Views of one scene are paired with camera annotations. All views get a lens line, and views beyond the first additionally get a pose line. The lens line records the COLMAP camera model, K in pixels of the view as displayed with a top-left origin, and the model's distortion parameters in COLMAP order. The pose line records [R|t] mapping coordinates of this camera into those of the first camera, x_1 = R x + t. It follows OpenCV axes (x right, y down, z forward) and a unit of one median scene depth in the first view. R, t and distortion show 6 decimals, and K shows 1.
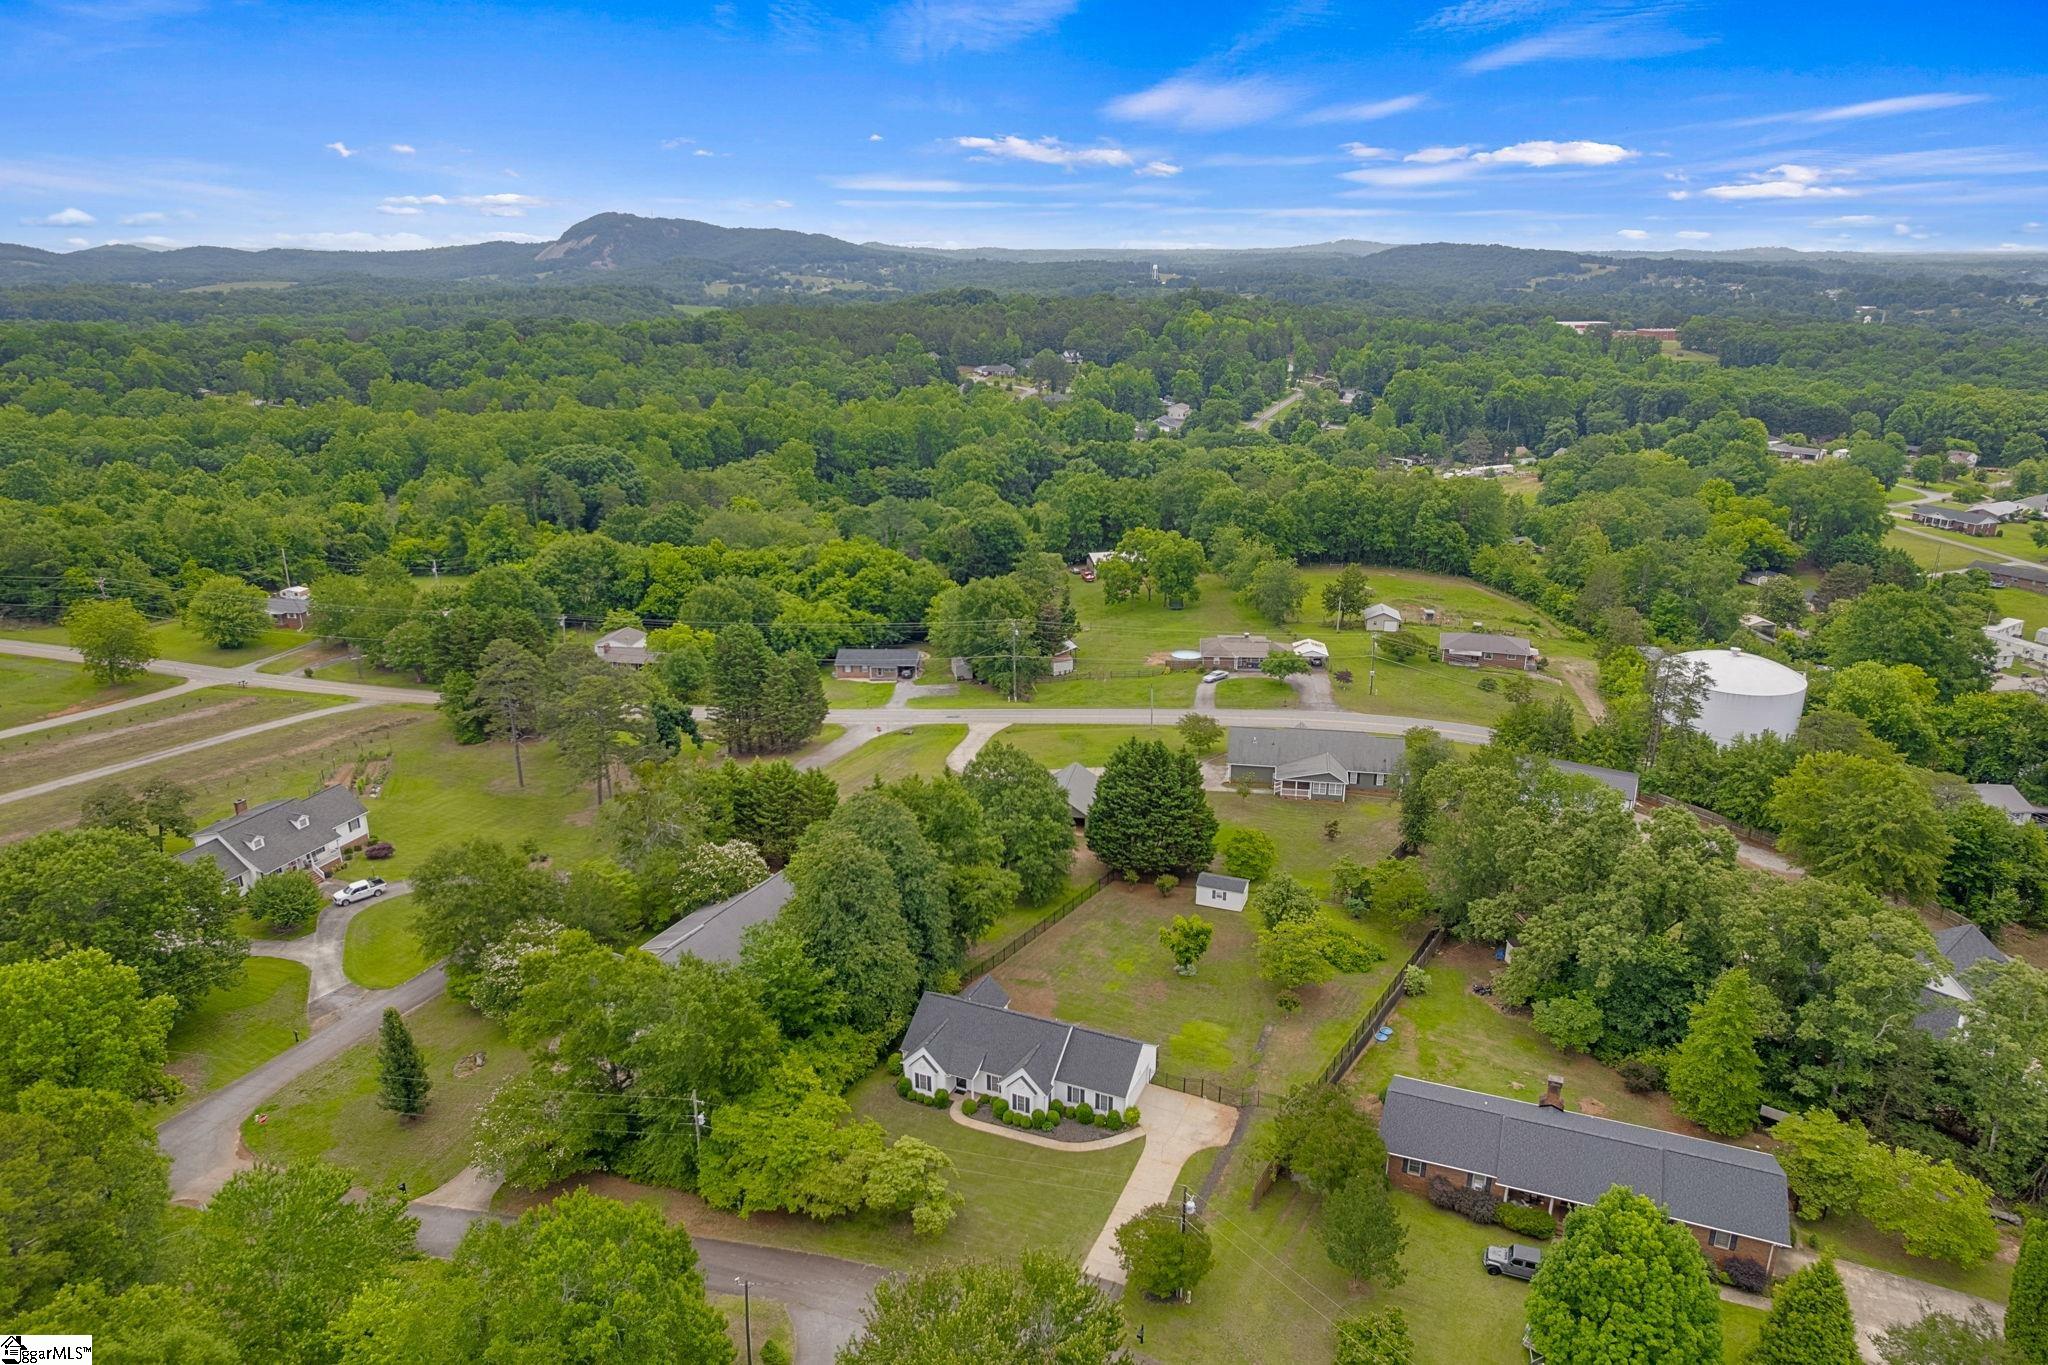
lens RADIAL K [[1330.6, 0, 1024.0], [0, 1330.6, 682.5], [0, 0, 1]] dist [-0.044930, 0.002419]
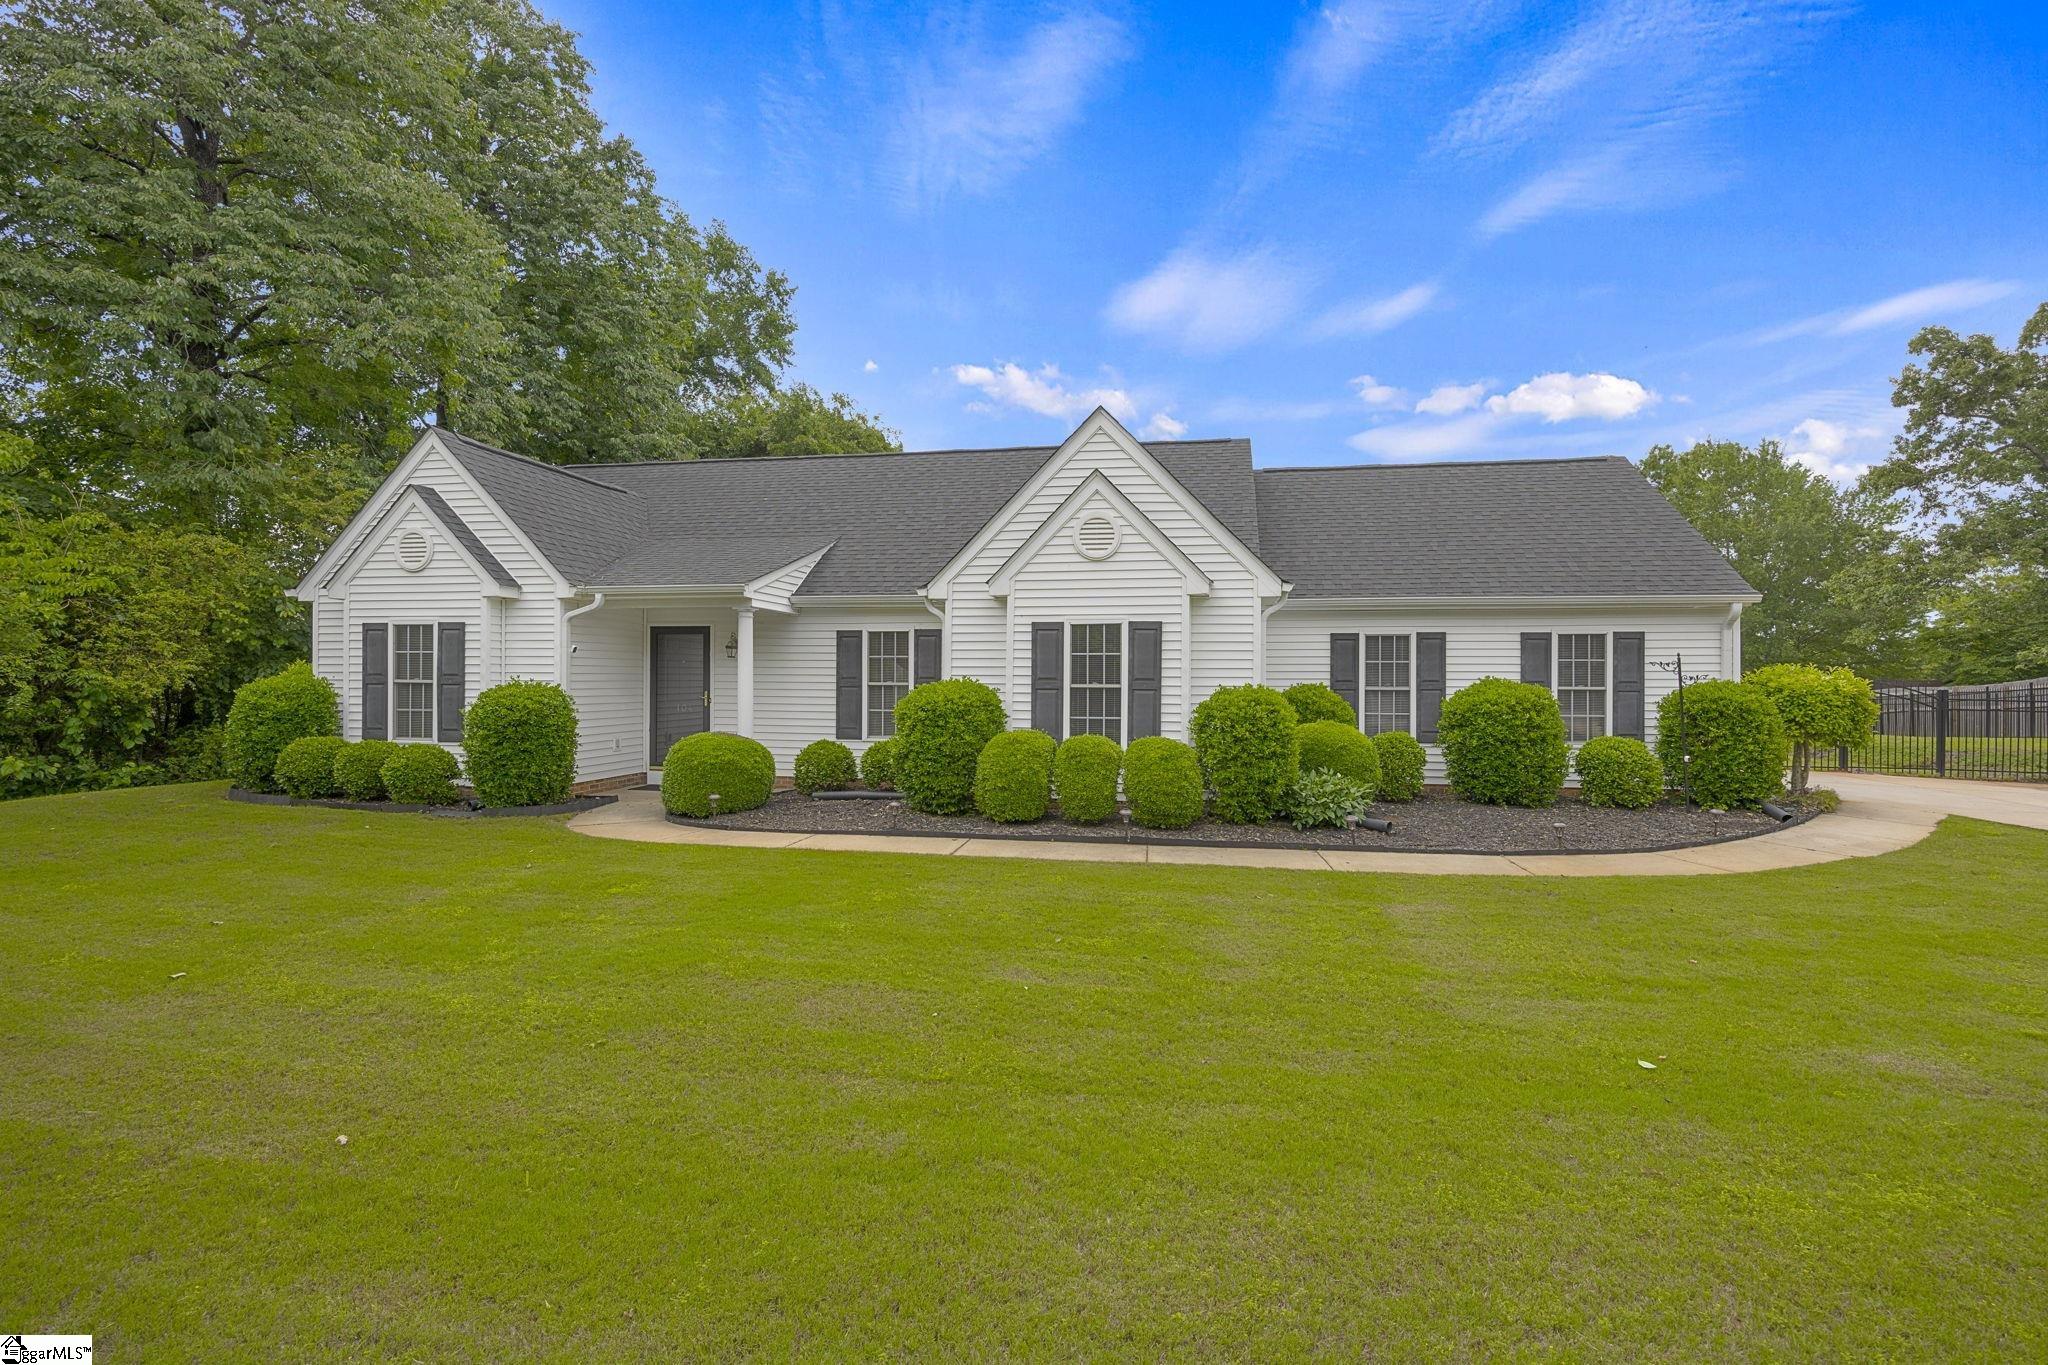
lens RADIAL K [[945.2, 0, 1024.0], [0, 945.2, 682.5], [0, 0, 1]] dist [-0.011662, -0.000056]
pose [[0.975059, 0.007880, 0.221806, -0.031524], [0.065321, 0.944919, -0.320720, 0.341581], [-0.212116, 0.327209, 0.920837, 0.886753]]
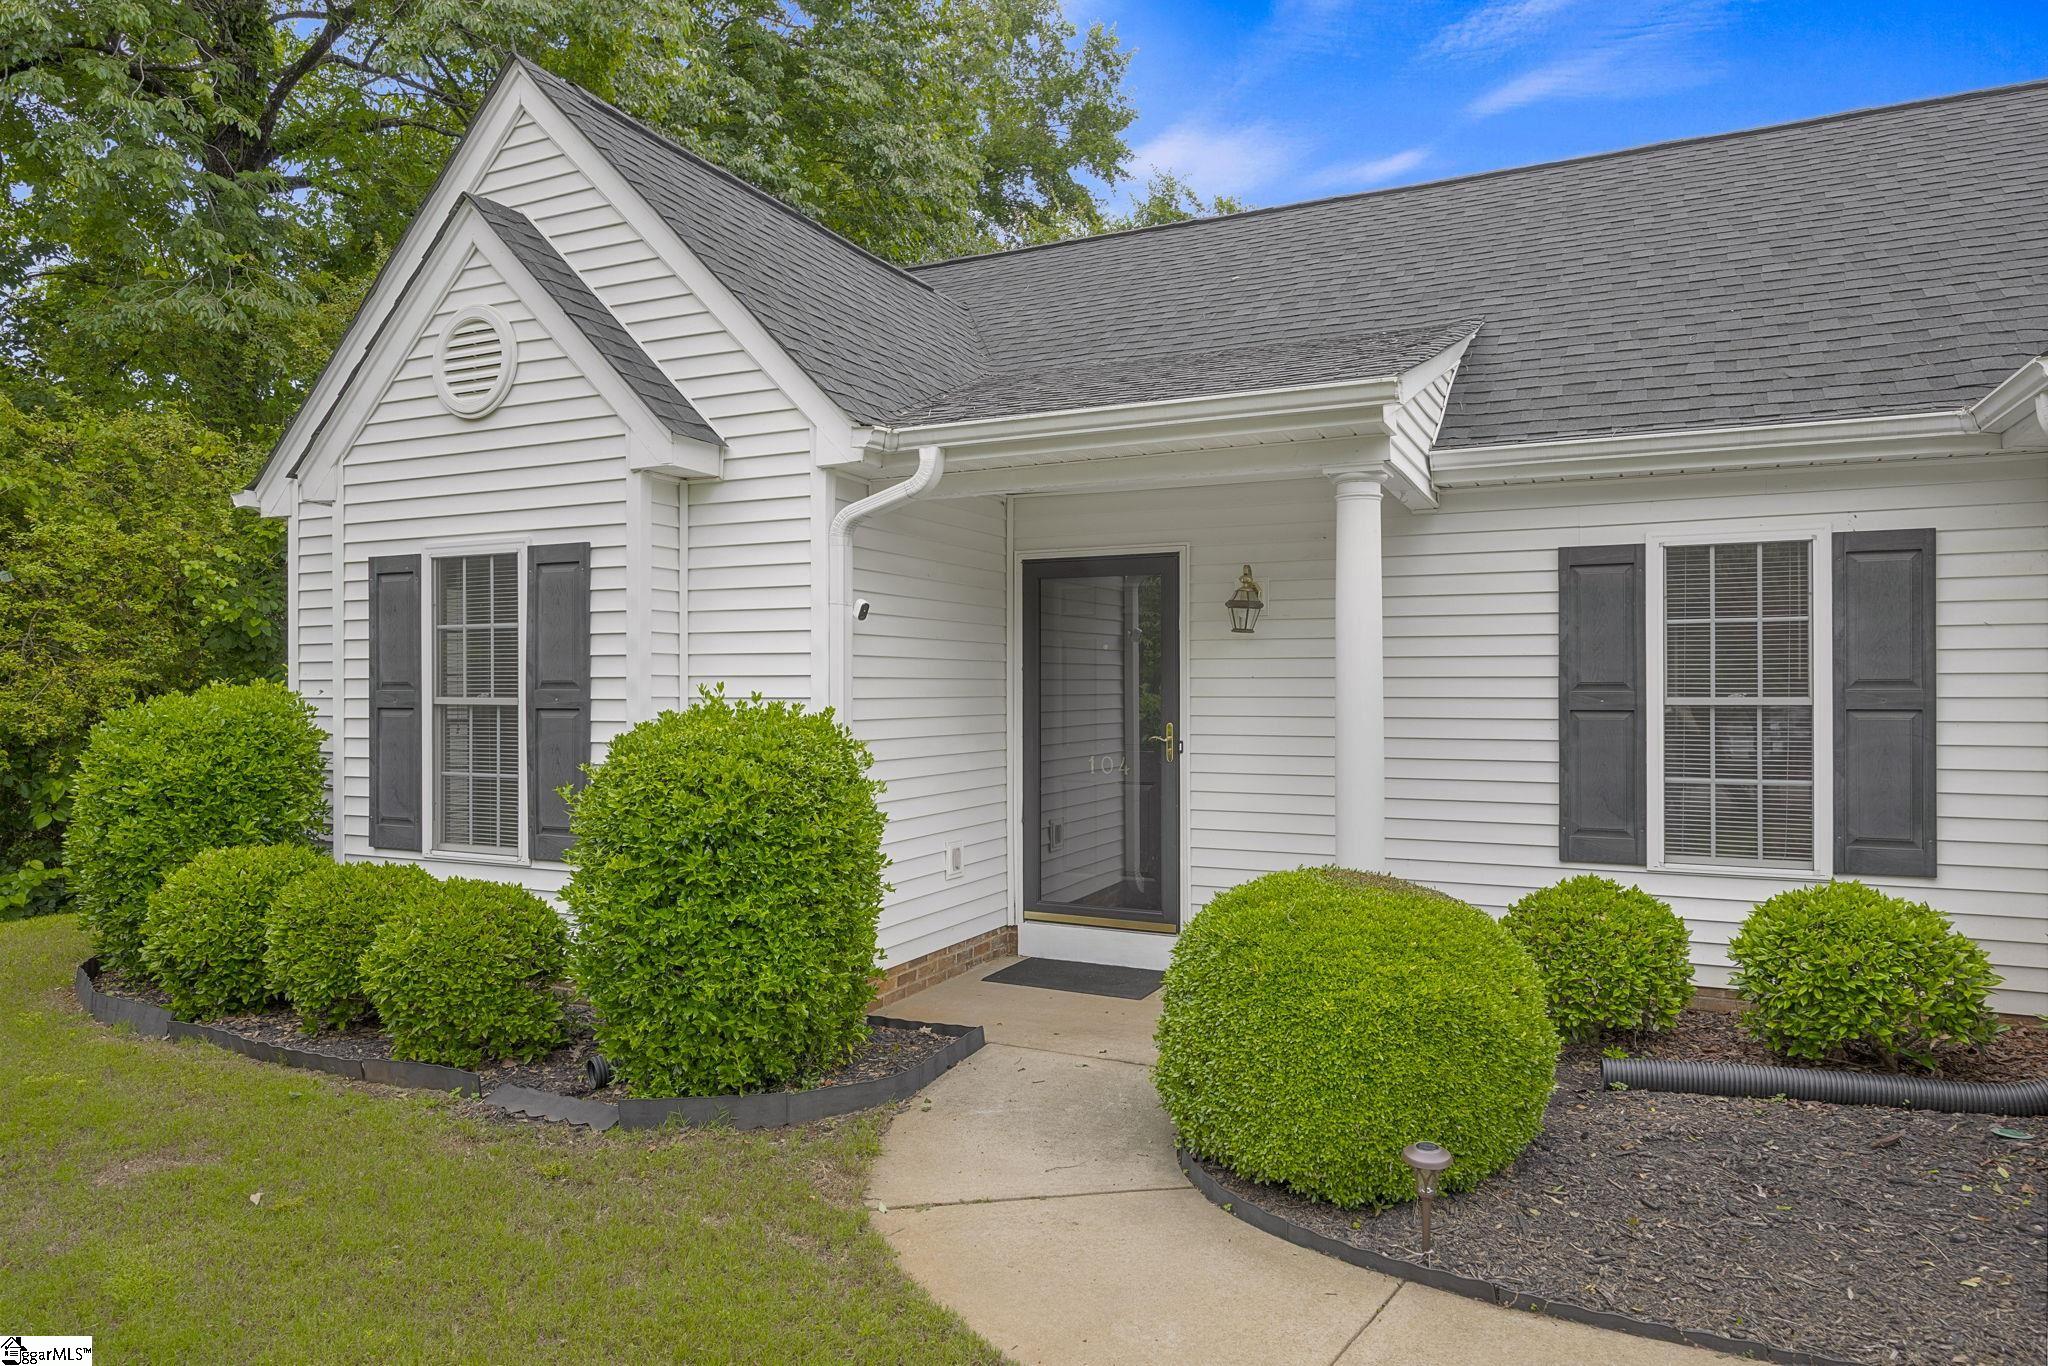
lens RADIAL K [[1275.2, 0, 1024.0], [0, 1275.2, 683.0], [0, 0, 1]] dist [-0.006761, -0.001316]
pose [[0.999286, 0.001821, -0.037732, -0.049358], [-0.014412, 0.941666, -0.336241, 0.320155], [0.034919, 0.336545, 0.941020, 0.948297]]
